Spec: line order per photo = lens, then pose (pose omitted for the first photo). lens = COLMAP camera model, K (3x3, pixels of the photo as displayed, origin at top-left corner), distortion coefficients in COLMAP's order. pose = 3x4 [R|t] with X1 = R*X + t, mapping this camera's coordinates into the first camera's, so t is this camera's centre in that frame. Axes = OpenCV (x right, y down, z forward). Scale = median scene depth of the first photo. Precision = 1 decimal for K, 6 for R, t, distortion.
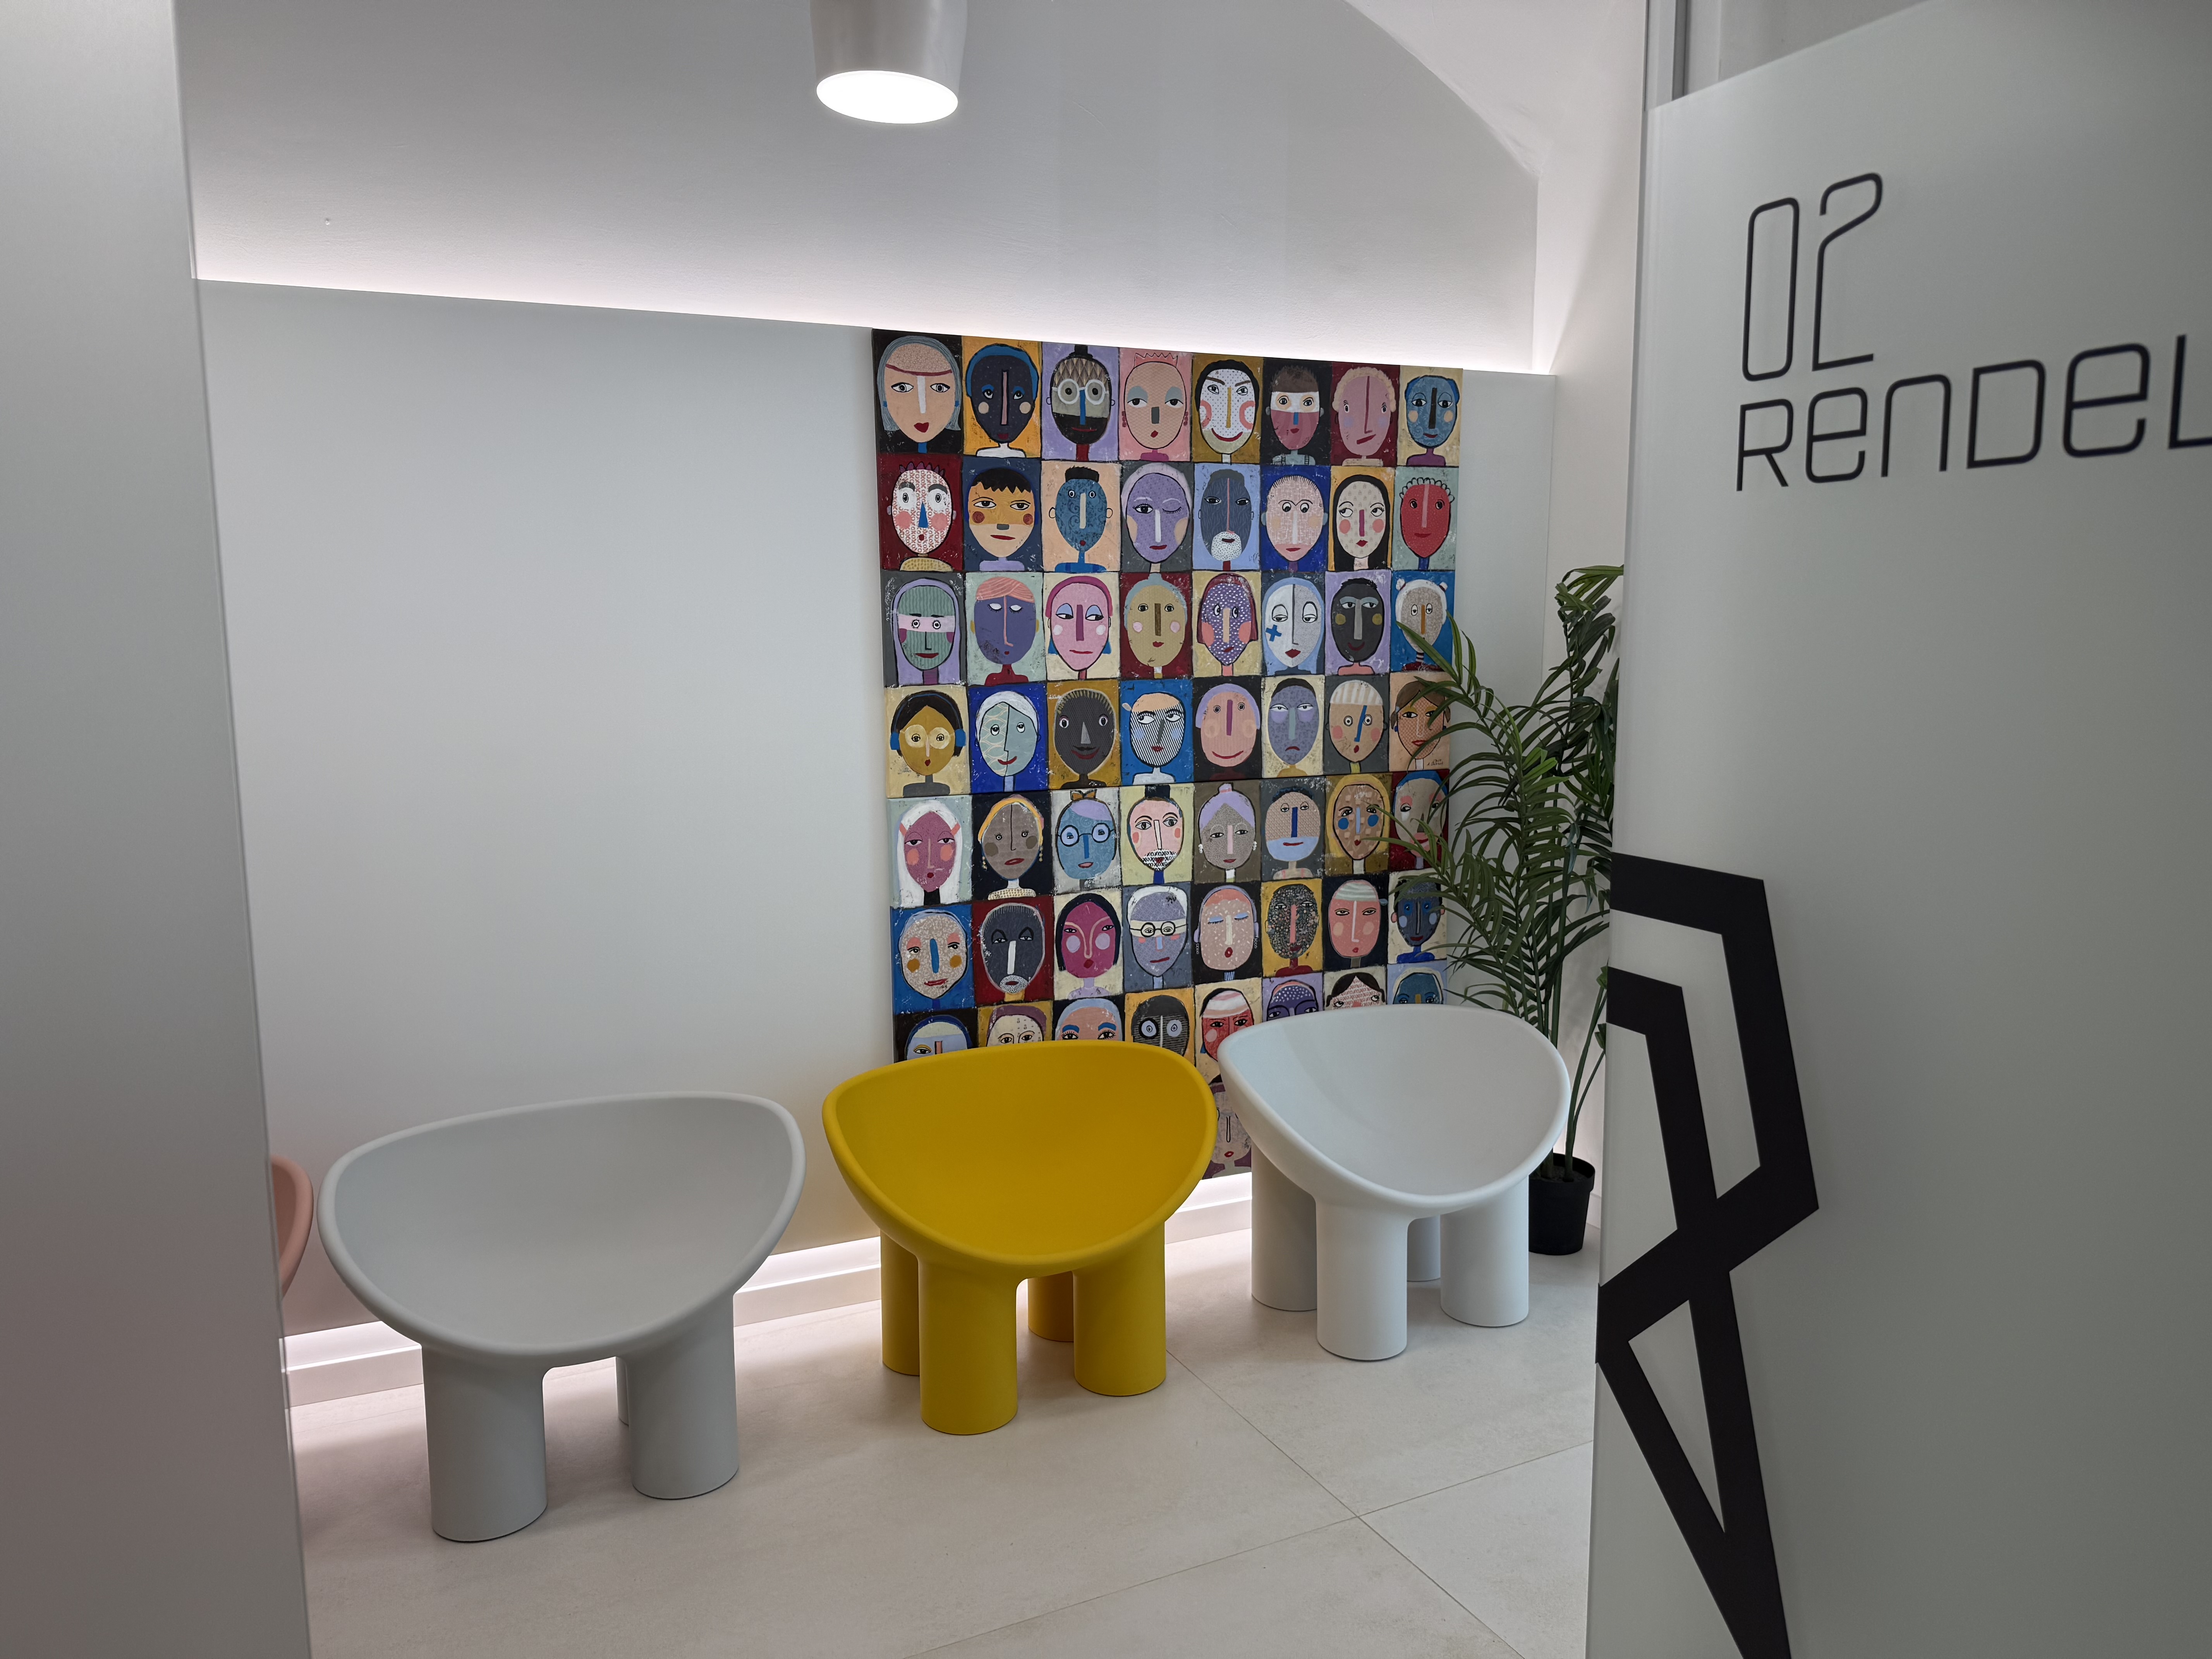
lens RADIAL K [[1593.2, 0, 1106.0], [0, 1593.2, 829.5], [0, 0, 1]] dist [0.121041, -0.000051]
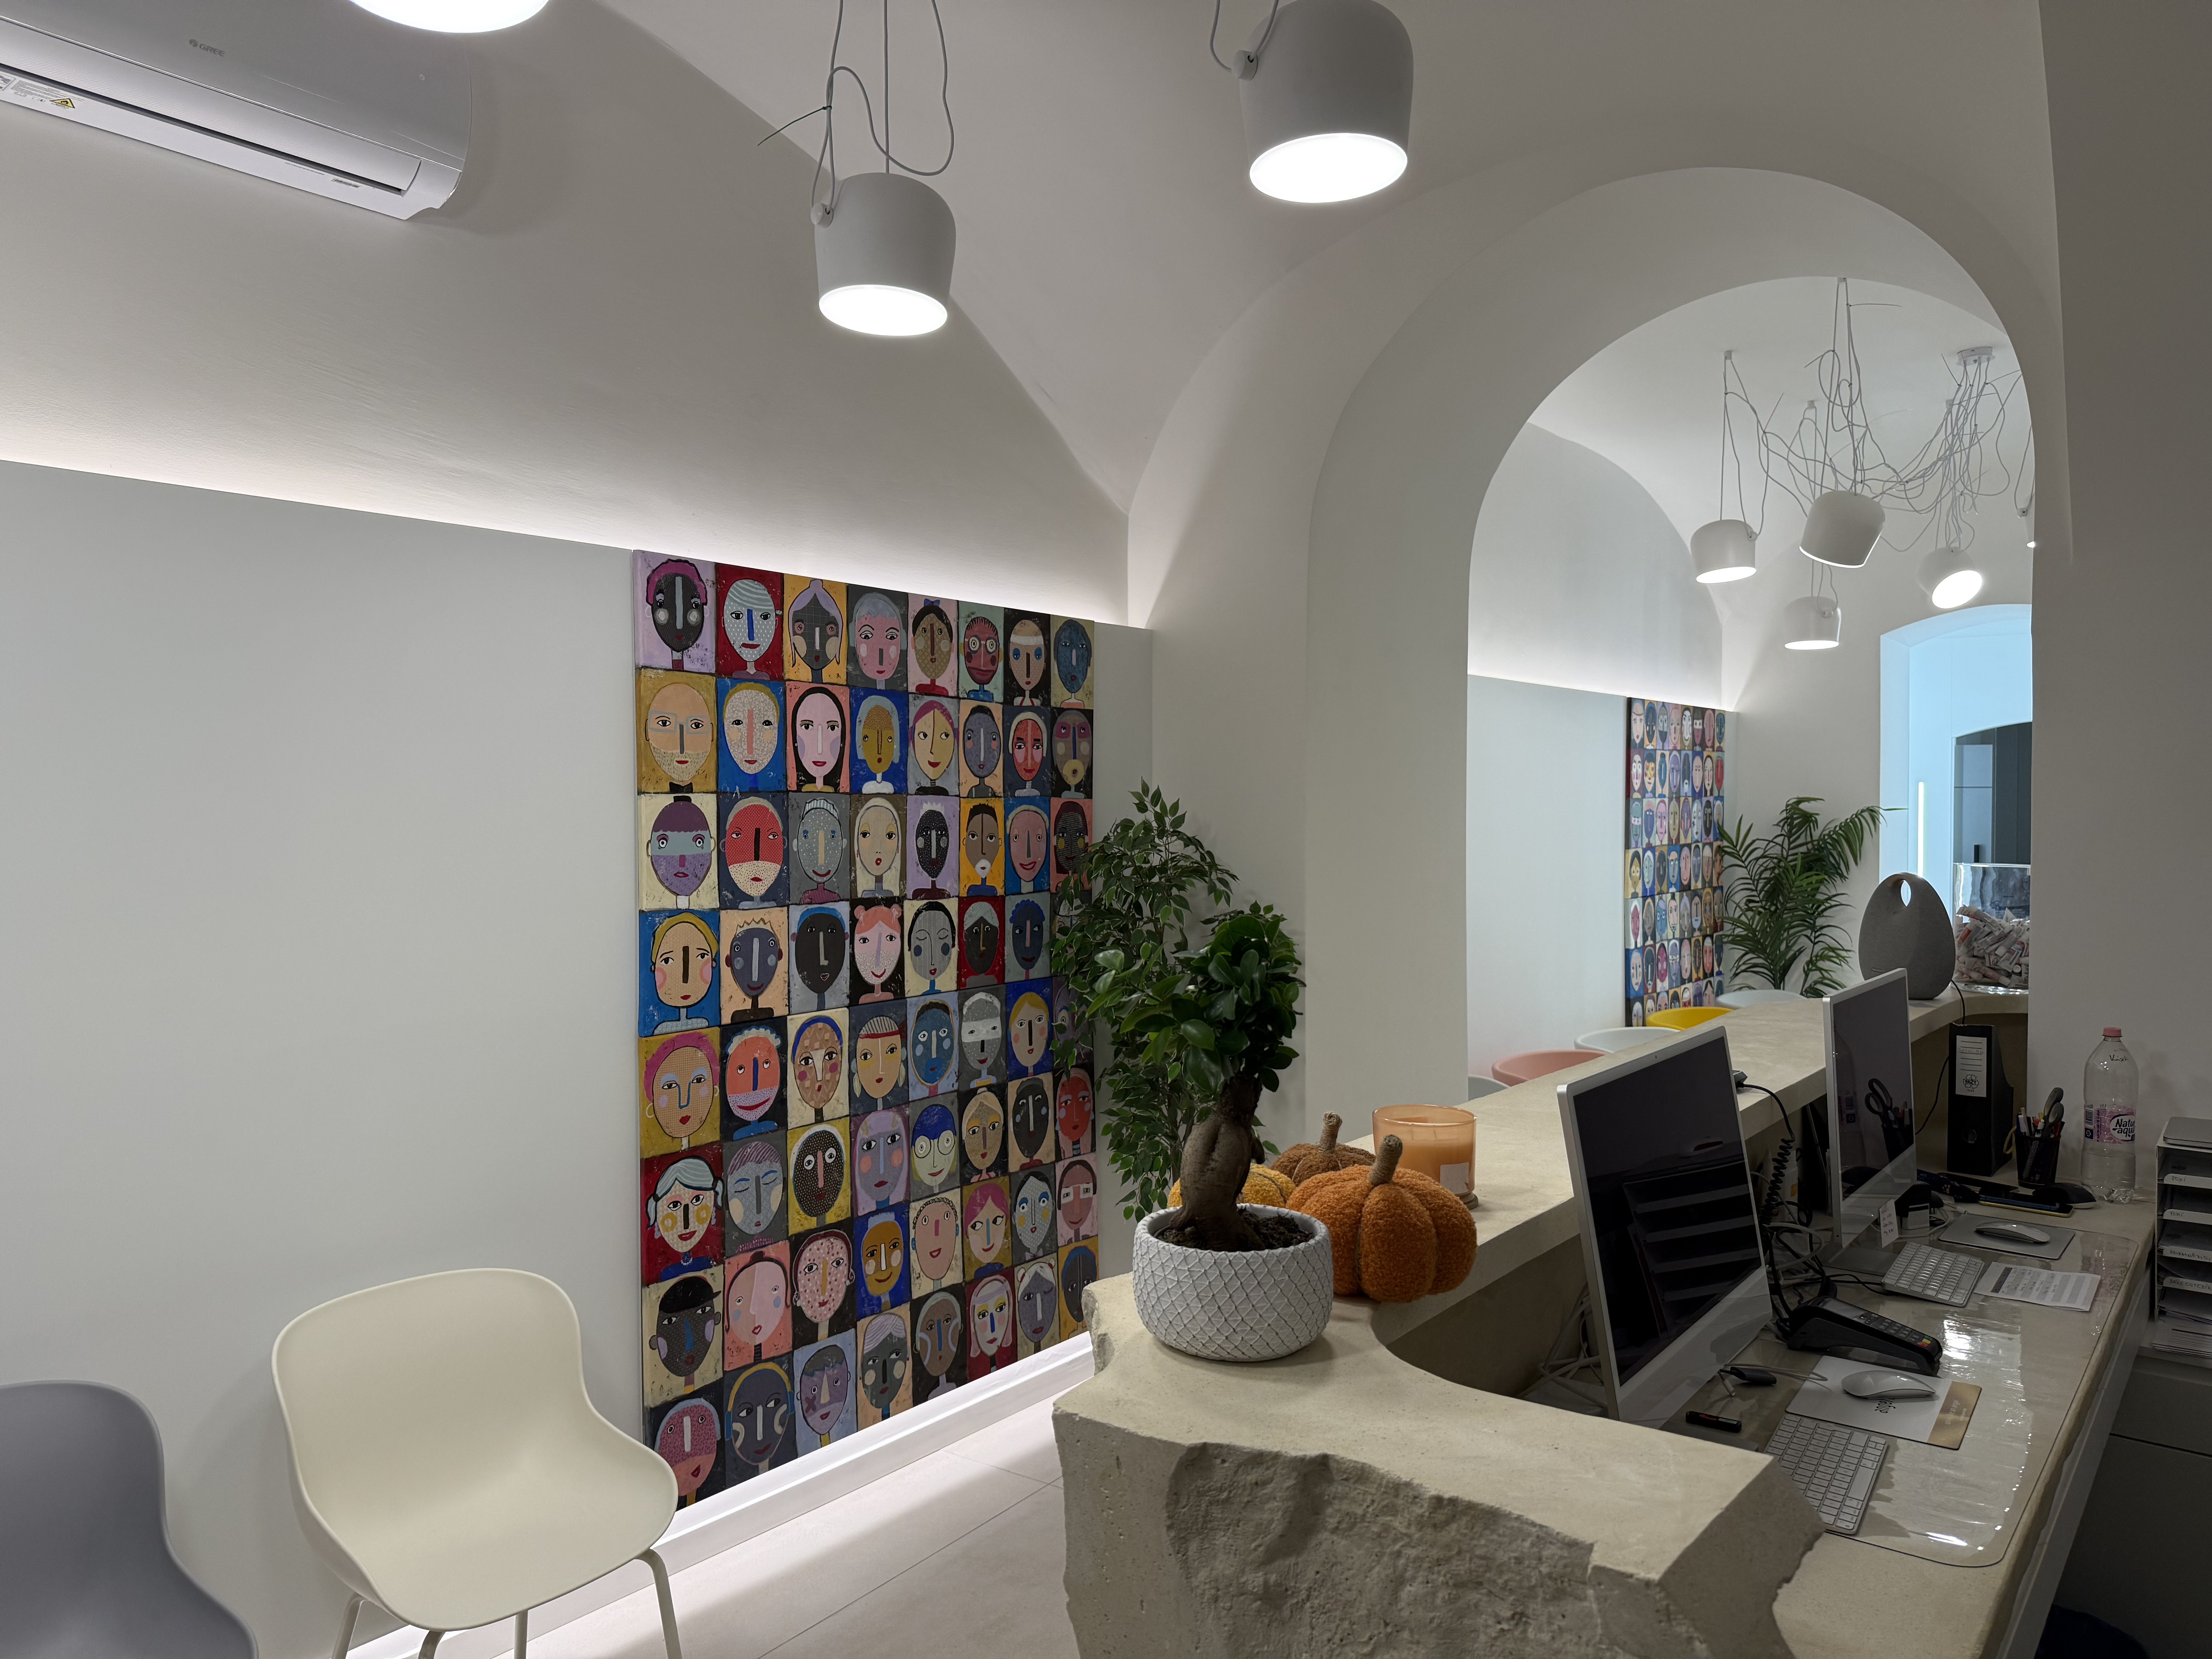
lens RADIAL K [[1593.2, 0, 1106.0], [0, 1593.2, 829.5], [0, 0, 1]] dist [0.121041, -0.000051]
pose [[0.877117, -0.004161, 0.480258, -1.656184], [0.055956, 0.994038, -0.093583, 0.048078], [-0.477006, 0.108957, 0.872120, -0.559837]]
